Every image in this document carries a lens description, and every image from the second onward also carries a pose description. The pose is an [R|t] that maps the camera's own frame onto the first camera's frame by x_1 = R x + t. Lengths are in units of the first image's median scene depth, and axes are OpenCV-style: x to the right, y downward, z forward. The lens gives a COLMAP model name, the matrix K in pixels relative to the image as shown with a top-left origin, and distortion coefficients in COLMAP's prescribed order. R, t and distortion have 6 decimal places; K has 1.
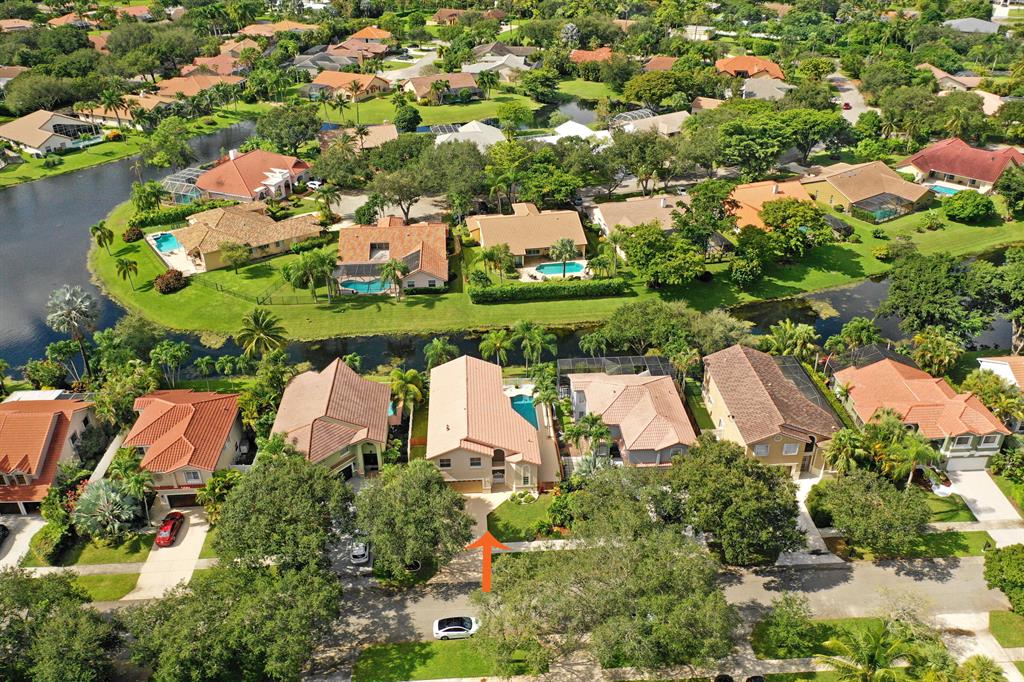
lens RADIAL K [[821.7, 0, 512.0], [0, 821.7, 341.0], [0, 0, 1]] dist [-0.008678, 0.001054]
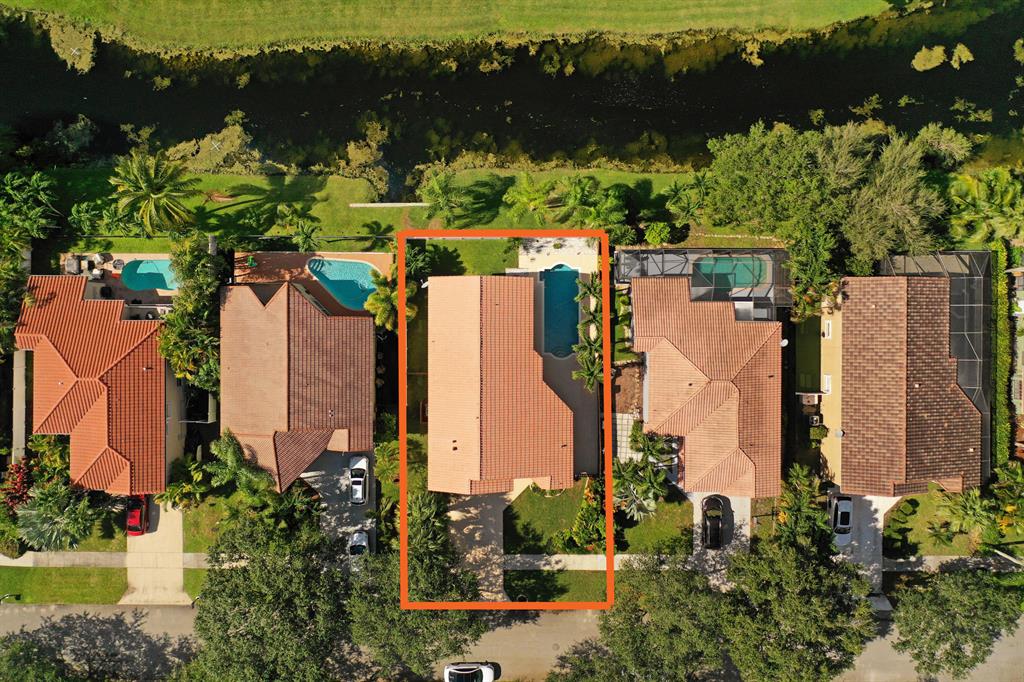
lens RADIAL K [[806.8, 0, 512.0], [0, 806.8, 341.0], [0, 0, 1]] dist [0.003369, 0.005027]
pose [[0.998251, 0.059046, 0.002840, -0.027717], [-0.030589, 0.474839, 0.879541, -0.489612], [0.050585, -0.878090, 0.475815, 0.607349]]
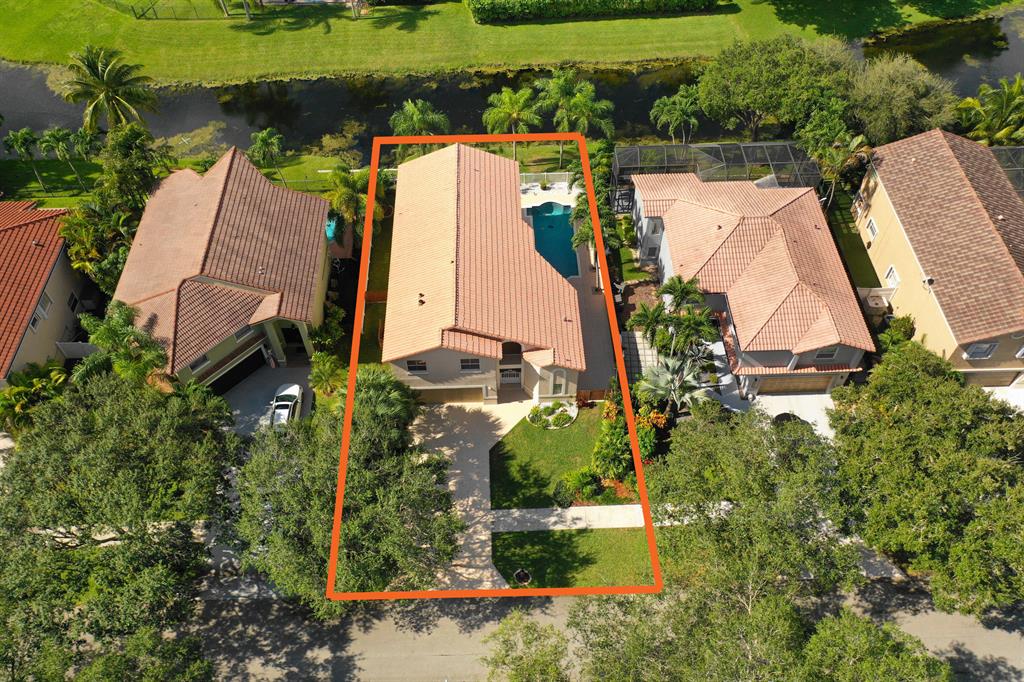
lens RADIAL K [[817.3, 0, 516.1], [0, 817.3, 356.5], [0, 0, 1]] dist [0.005663, 0.005749]
pose [[0.999763, 0.017742, -0.012650, -0.004769], [-0.011531, 0.923364, 0.383753, -0.060278], [0.018489, -0.383516, 0.923349, 0.388241]]
